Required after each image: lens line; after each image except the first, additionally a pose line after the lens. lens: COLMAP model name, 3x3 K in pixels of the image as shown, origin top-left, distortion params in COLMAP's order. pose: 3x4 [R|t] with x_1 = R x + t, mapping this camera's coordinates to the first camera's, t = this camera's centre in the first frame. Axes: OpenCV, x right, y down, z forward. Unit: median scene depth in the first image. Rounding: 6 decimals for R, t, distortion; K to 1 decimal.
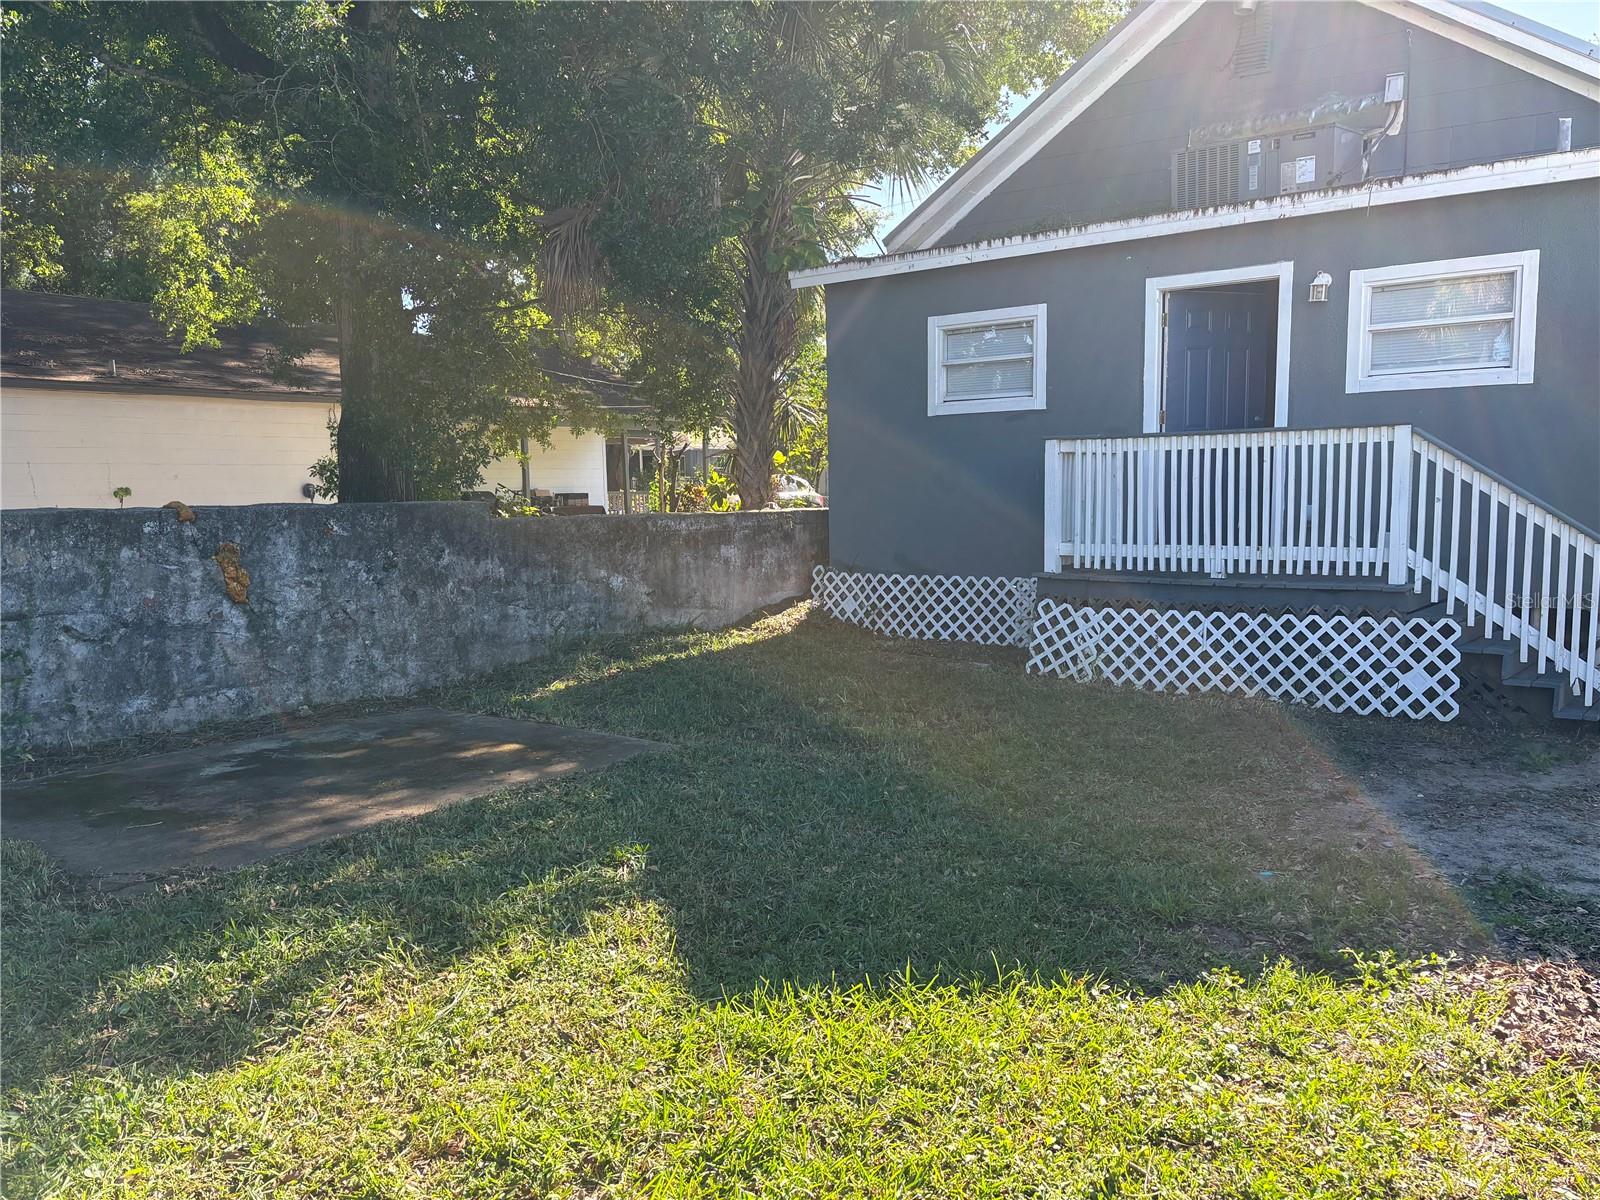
lens RADIAL K [[1212.4, 0, 799.2], [0, 1212.4, 601.1], [0, 0, 1]] dist [0.001313, 0.004058]
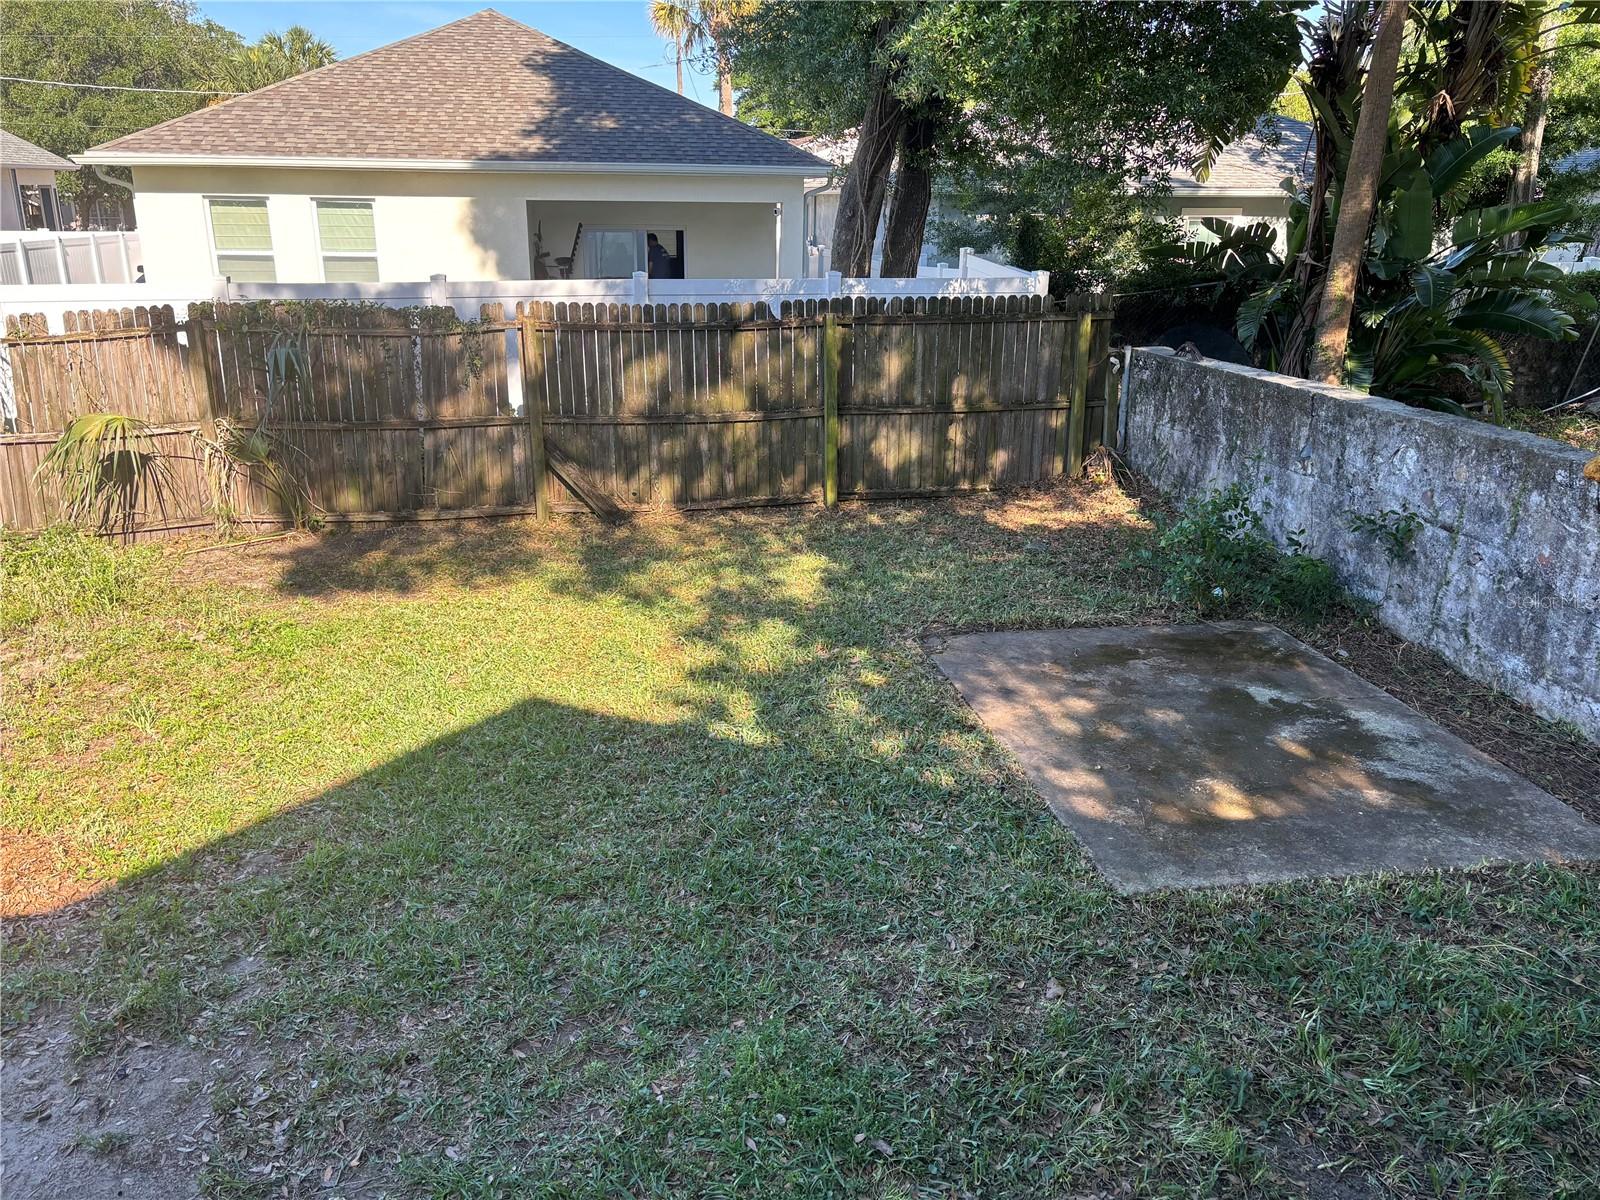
lens RADIAL K [[1212.4, 0, 798.8], [0, 1212.4, 599.0], [0, 0, 1]] dist [0.001313, 0.004058]
pose [[-0.700157, 0.233232, -0.674821, 0.510814], [-0.061630, 0.921872, 0.382561, -0.326165], [0.711324, 0.309442, -0.631081, 1.415403]]
